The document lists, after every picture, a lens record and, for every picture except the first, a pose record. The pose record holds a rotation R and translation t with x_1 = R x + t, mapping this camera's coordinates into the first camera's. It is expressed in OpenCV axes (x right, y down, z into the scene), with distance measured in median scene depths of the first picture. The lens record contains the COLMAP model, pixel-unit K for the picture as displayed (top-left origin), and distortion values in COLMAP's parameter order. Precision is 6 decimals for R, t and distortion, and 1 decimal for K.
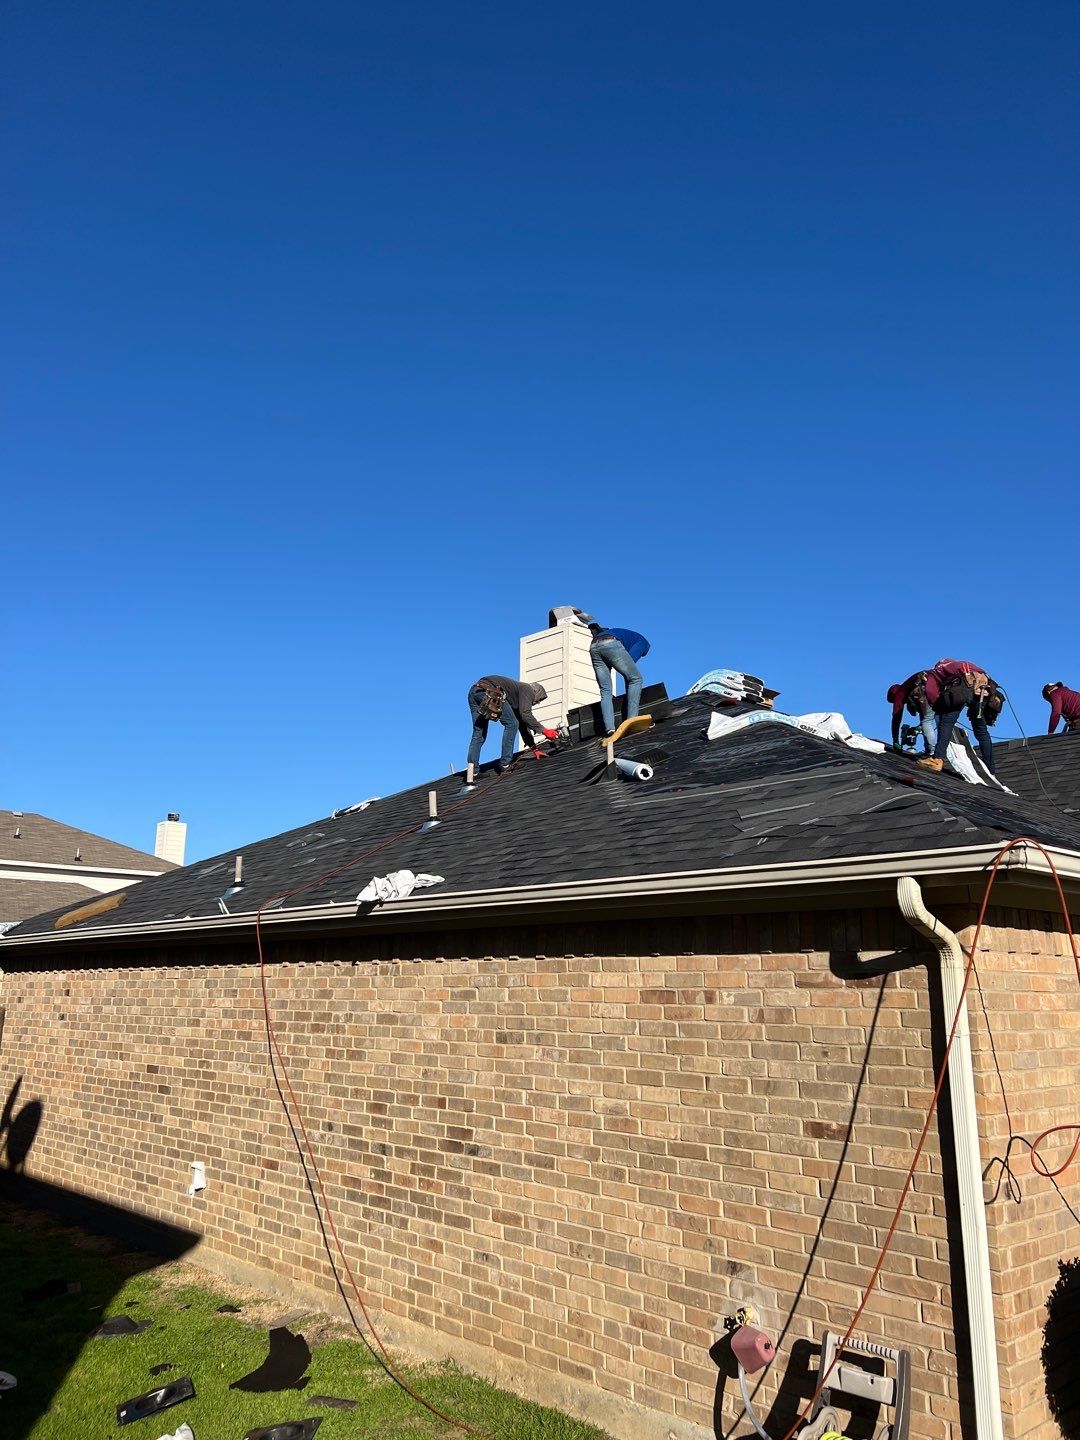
lens RADIAL K [[1068.6, 0, 543.0], [0, 1068.6, 714.5], [0, 0, 1]] dist [0.009910, -0.019078]
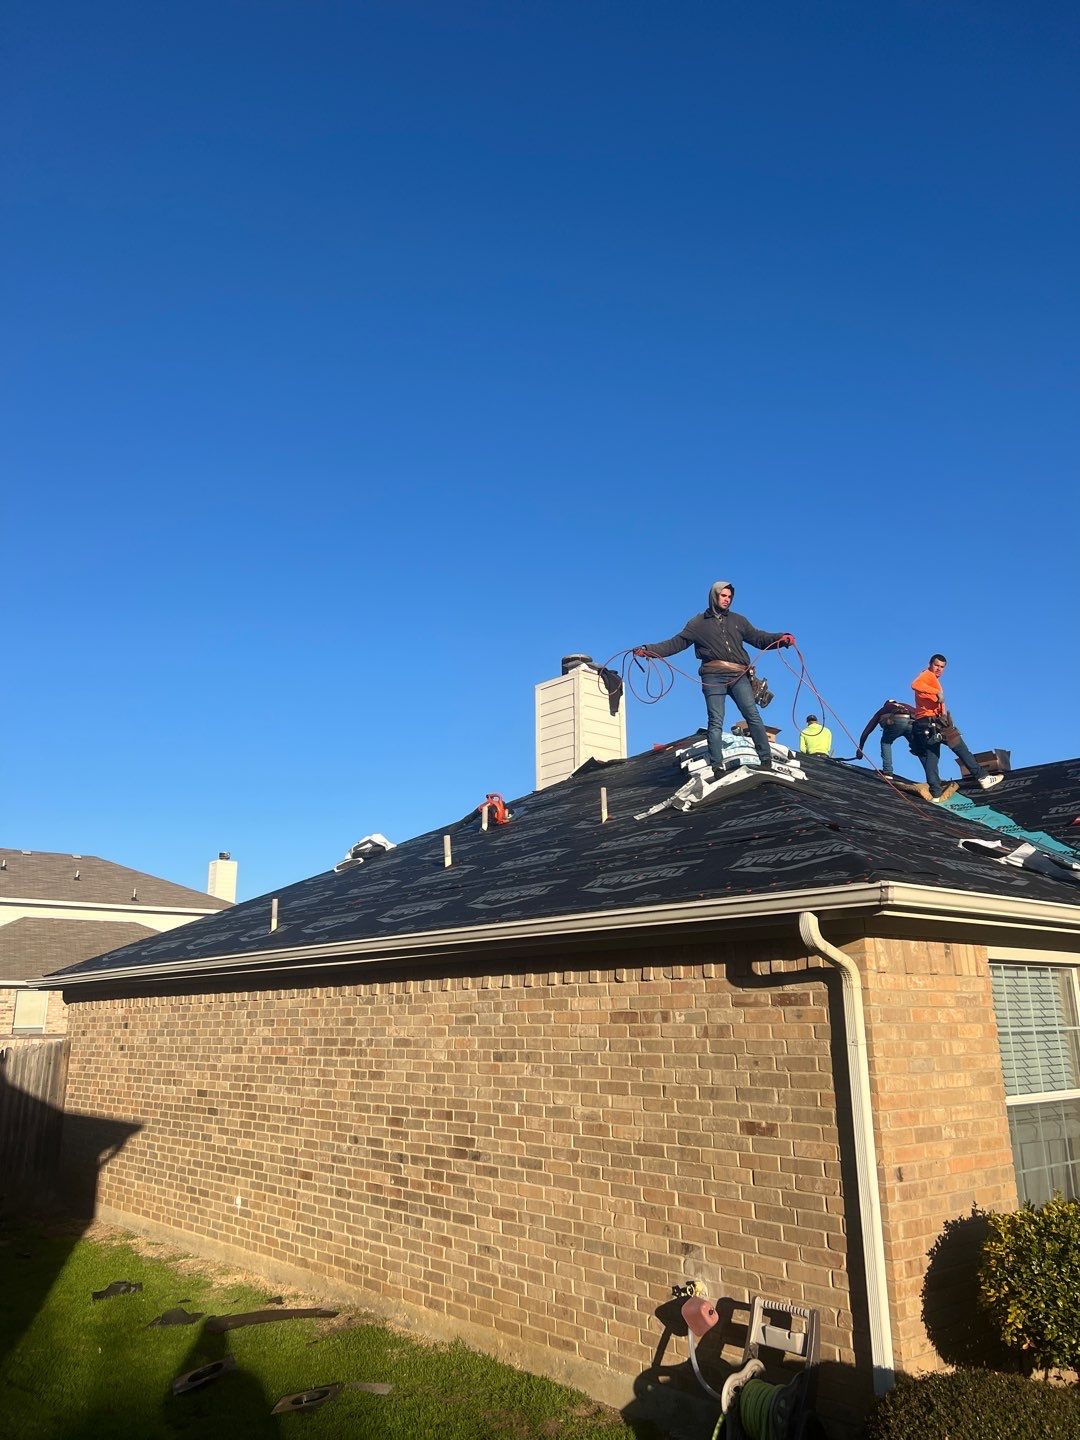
lens RADIAL K [[1068.6, 0, 534.8], [0, 1068.6, 722.2], [0, 0, 1]] dist [0.009910, -0.019078]
pose [[0.998331, -0.029884, -0.049415, 0.073651], [0.028910, 0.999376, -0.020303, -0.032823], [0.049991, 0.018840, 0.998572, -0.157675]]
